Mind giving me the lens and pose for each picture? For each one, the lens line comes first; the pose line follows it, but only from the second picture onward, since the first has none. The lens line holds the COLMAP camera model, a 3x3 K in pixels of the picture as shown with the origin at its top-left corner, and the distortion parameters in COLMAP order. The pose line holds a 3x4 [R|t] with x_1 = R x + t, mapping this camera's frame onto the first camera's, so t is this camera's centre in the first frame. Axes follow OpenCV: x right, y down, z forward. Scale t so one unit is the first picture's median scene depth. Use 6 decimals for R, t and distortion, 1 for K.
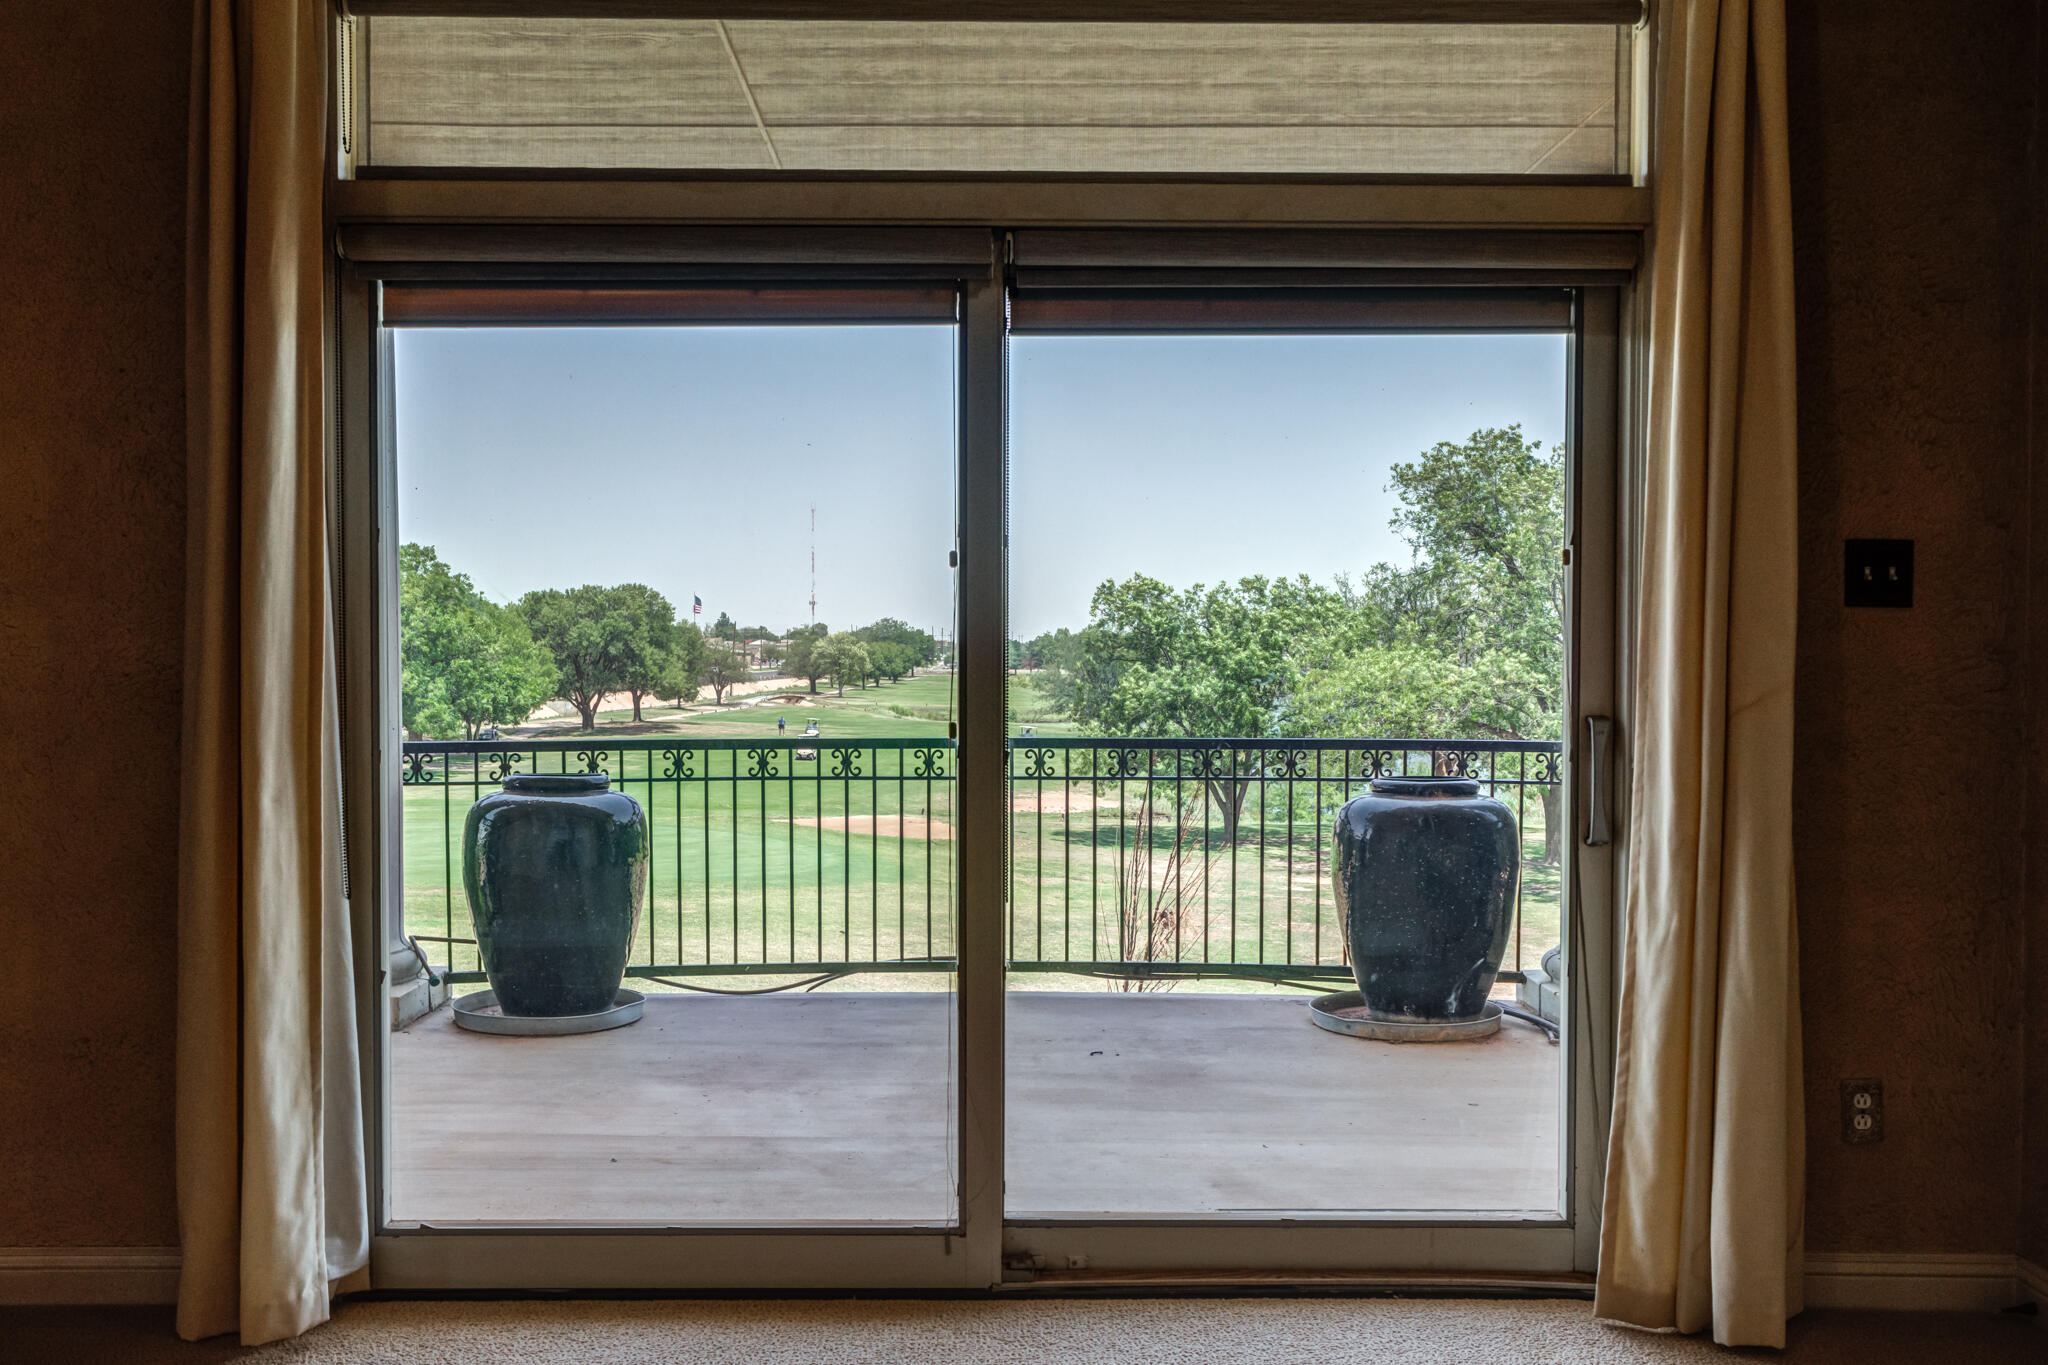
lens RADIAL K [[1871.0, 0, 1024.0], [0, 1871.0, 682.5], [0, 0, 1]] dist [-0.005235, 0.004705]
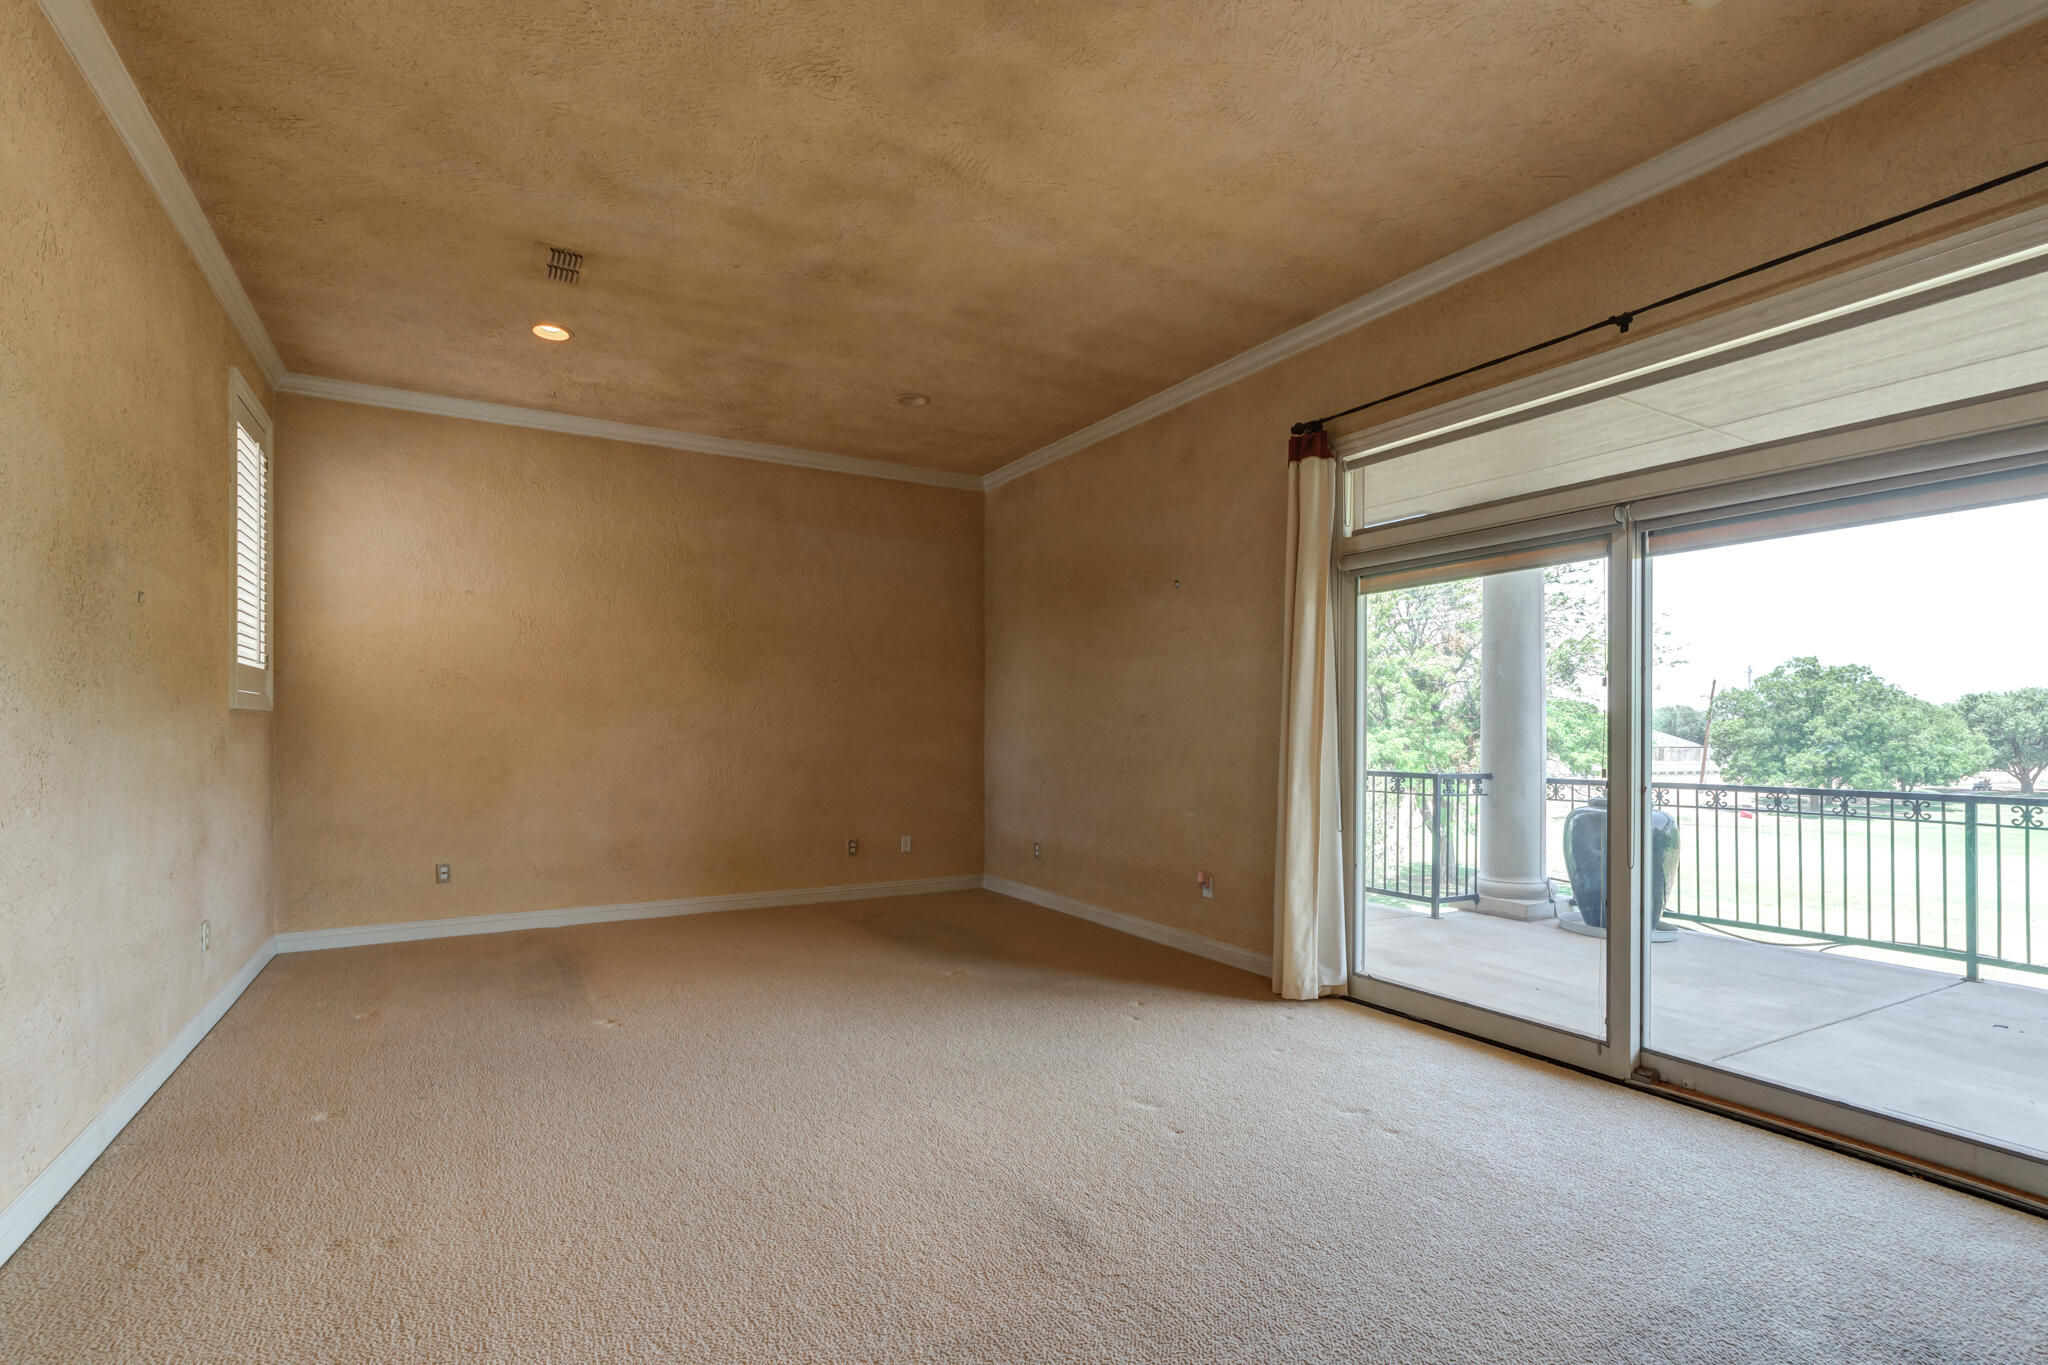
lens RADIAL K [[1065.5, 0, 1026.5], [0, 1065.5, 696.0], [0, 0, 1]] dist [0.000374, 0.006627]
pose [[0.461090, -0.026923, -0.886945, 0.410183], [-0.019989, 0.998971, -0.040715, 0.002333], [0.887128, 0.036502, 0.460077, -0.005570]]
